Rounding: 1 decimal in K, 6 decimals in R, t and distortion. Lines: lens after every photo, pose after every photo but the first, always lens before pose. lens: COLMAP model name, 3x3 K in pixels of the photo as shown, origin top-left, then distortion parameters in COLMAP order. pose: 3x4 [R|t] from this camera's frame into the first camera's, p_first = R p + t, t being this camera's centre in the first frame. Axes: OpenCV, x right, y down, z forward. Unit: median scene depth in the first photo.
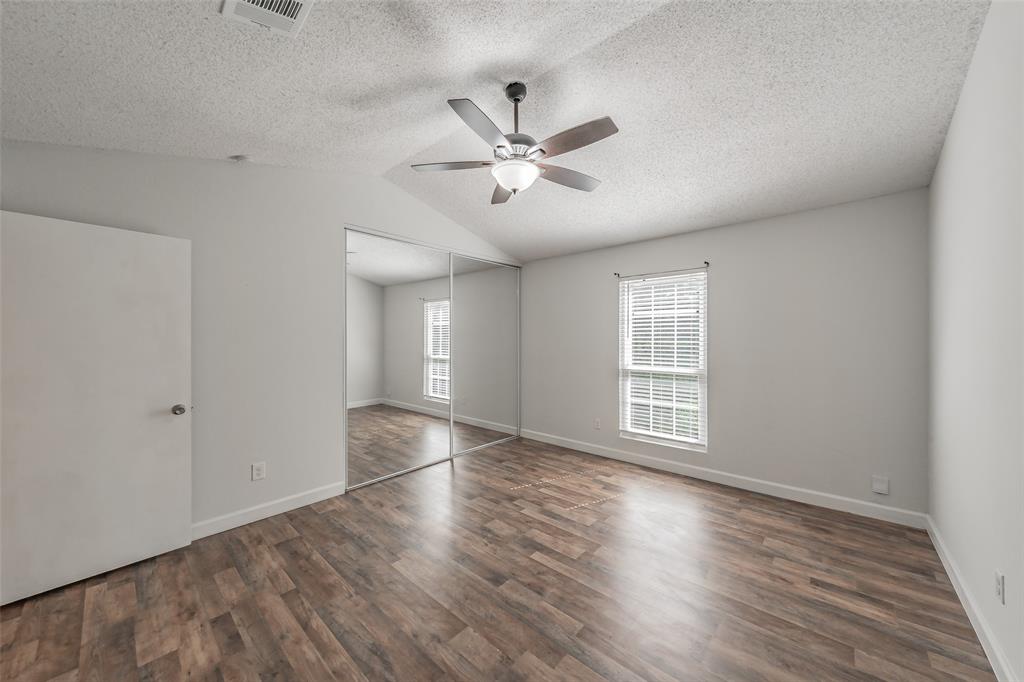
lens RADIAL K [[344.3, 0, 515.4], [0, 344.3, 340.4], [0, 0, 1]] dist [-0.000876, -0.000064]
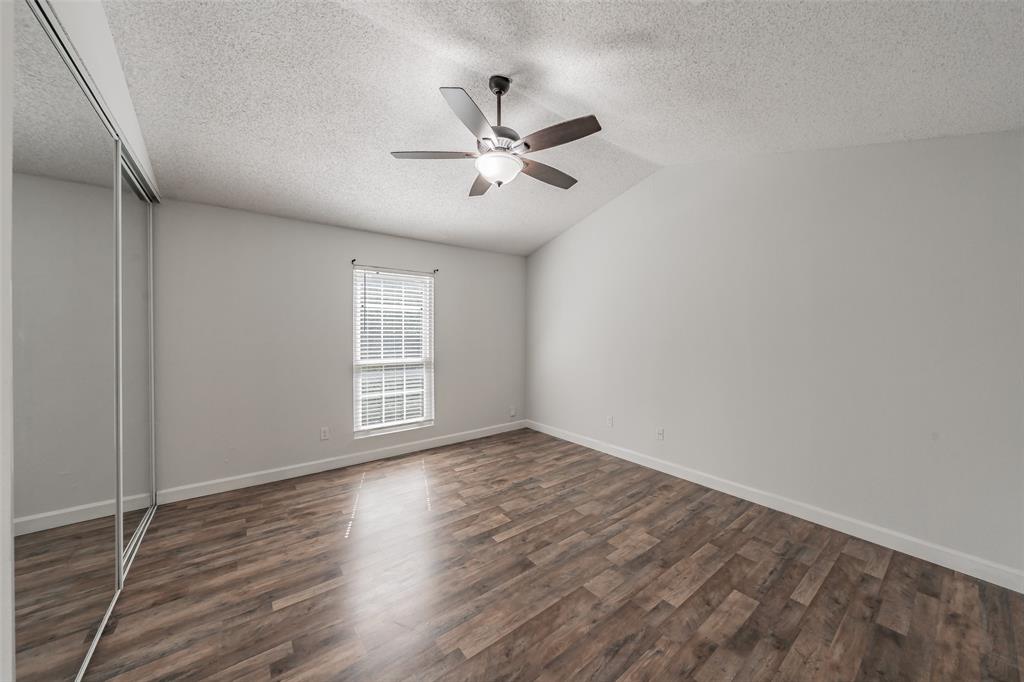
lens RADIAL K [[356.4, 0, 510.1], [0, 356.4, 339.5], [0, 0, 1]] dist [-0.001216, -0.000231]
pose [[0.219246, -0.019693, 0.975471, -0.611968], [0.003137, 0.999805, 0.019479, -0.002147], [-0.975665, -0.001211, 0.219265, 0.453416]]
